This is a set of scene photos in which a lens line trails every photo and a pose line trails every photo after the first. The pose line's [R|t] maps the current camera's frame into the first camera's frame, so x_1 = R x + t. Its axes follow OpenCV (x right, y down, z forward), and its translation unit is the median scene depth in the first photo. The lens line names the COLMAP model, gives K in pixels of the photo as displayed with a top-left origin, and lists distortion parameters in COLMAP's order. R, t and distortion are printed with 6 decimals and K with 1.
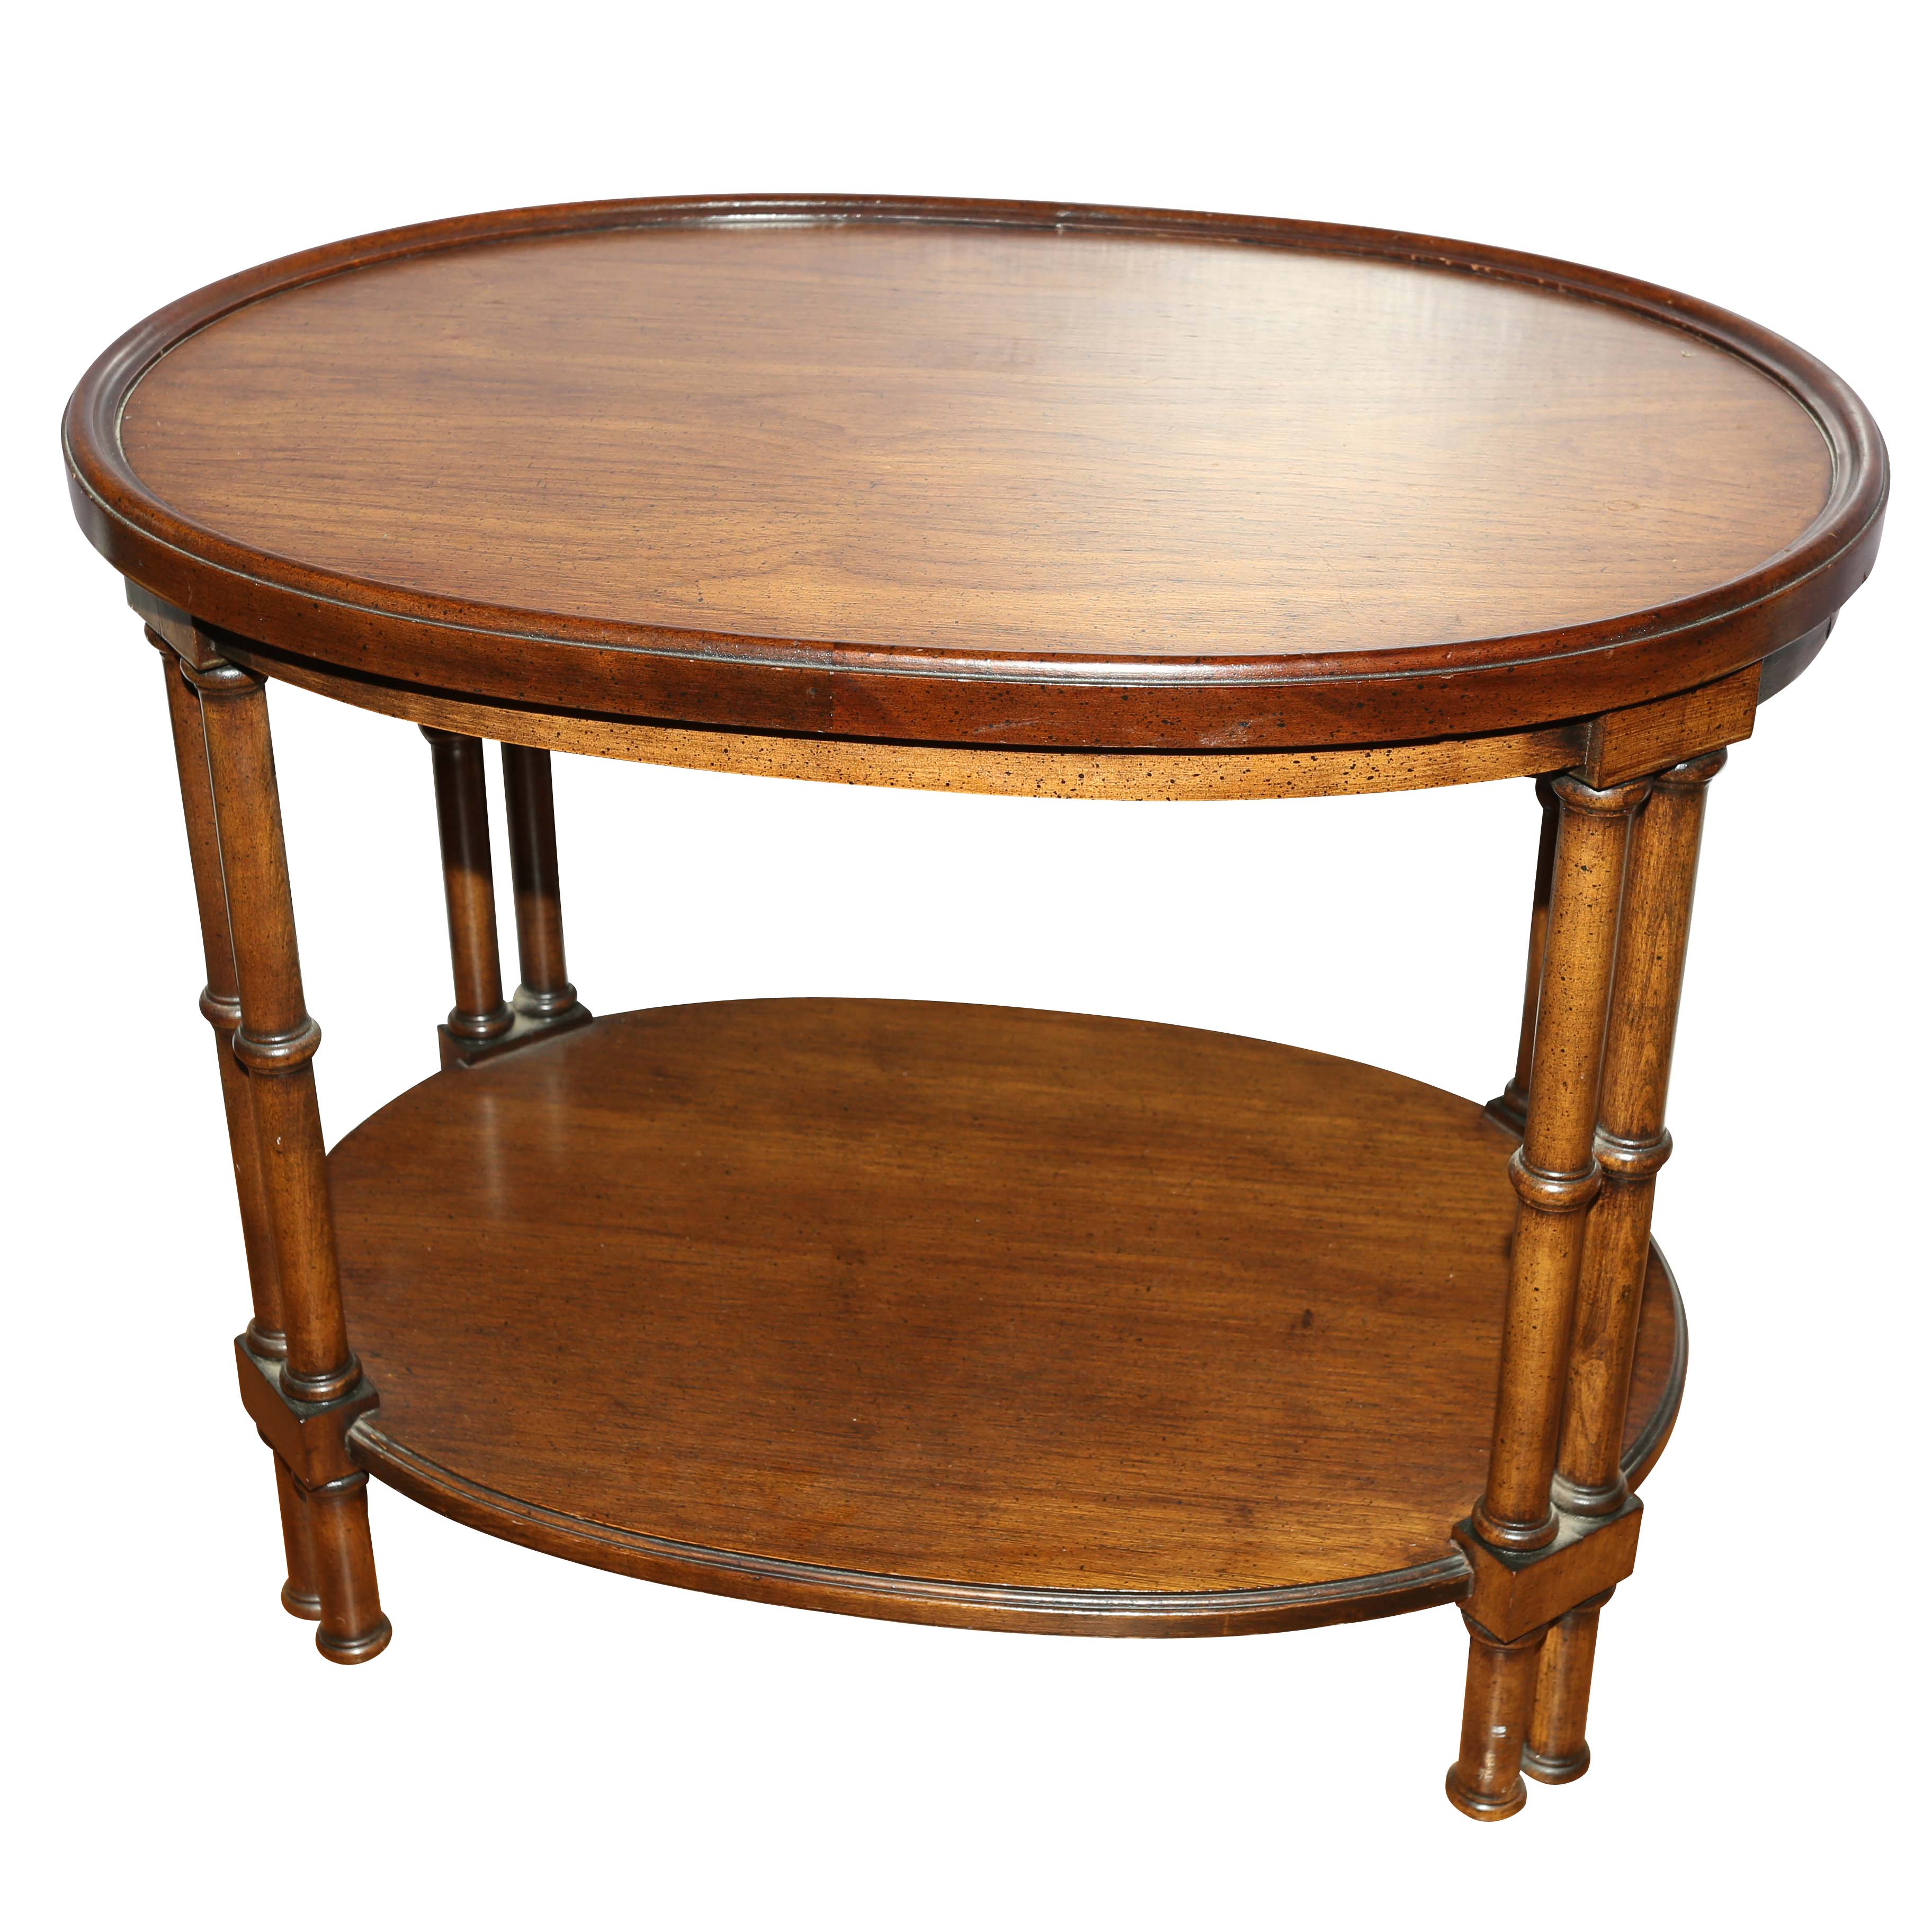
lens RADIAL K [[2906.7, 0, 961.3], [0, 2906.7, 968.7], [0, 0, 1]] dist [0.039058, 0.000000]
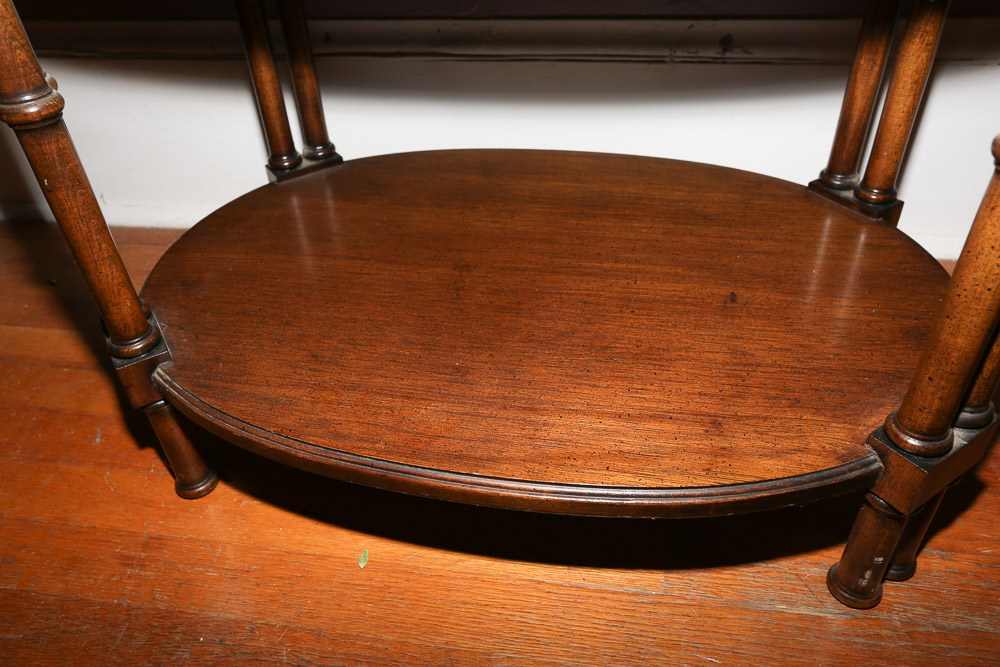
lens RADIAL K [[754.5, 0, 501.5], [0, 754.5, 333.7], [0, 0, 1]] dist [-0.034241, 0.000802]
pose [[0.998623, -0.016360, -0.049840, 0.008027], [0.023308, 0.989566, 0.142179, 0.077948], [0.046994, -0.143145, 0.988585, 0.575753]]
